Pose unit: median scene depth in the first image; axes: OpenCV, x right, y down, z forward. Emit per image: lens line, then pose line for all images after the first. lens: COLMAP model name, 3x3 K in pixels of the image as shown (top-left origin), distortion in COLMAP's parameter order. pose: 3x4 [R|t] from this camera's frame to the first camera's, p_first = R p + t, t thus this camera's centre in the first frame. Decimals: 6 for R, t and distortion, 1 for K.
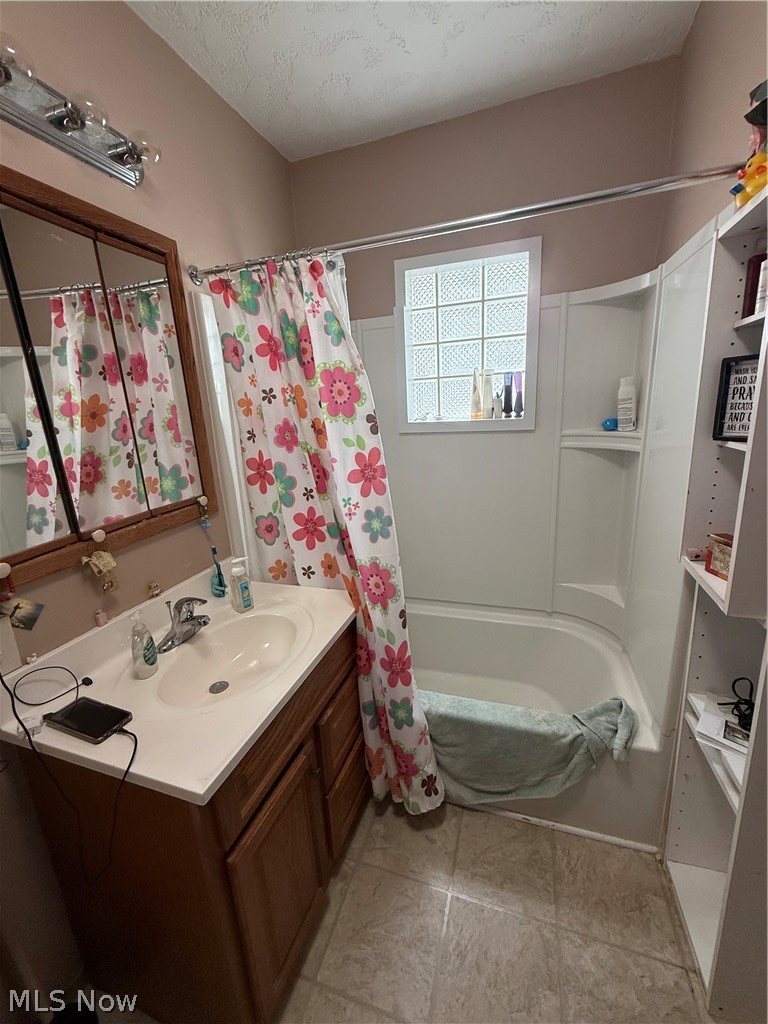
lens RADIAL K [[416.7, 0, 384.0], [0, 416.7, 512.0], [0, 0, 1]] dist [0.010892, -0.000078]
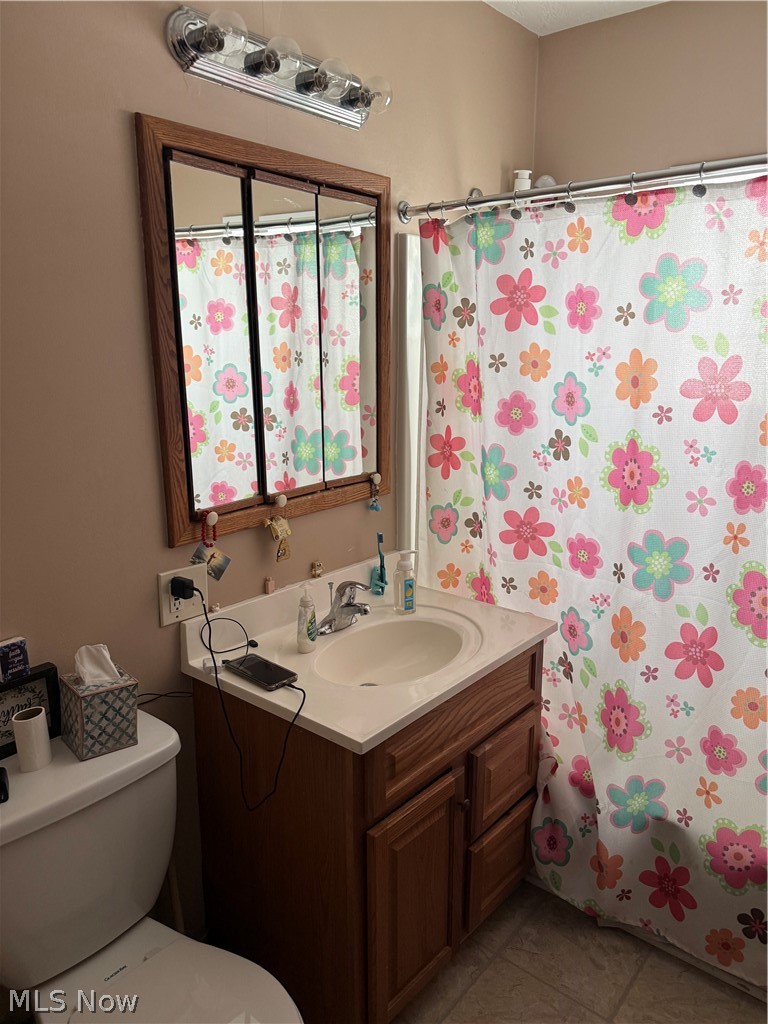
lens RADIAL K [[718.2, 0, 384.0], [0, 718.2, 512.0], [0, 0, 1]] dist [0.068739, -0.097602]
pose [[0.932640, 0.133281, -0.335288, 0.094783], [-0.139067, 0.990260, 0.006810, 0.032240], [0.332930, 0.040276, 0.942091, -0.429982]]
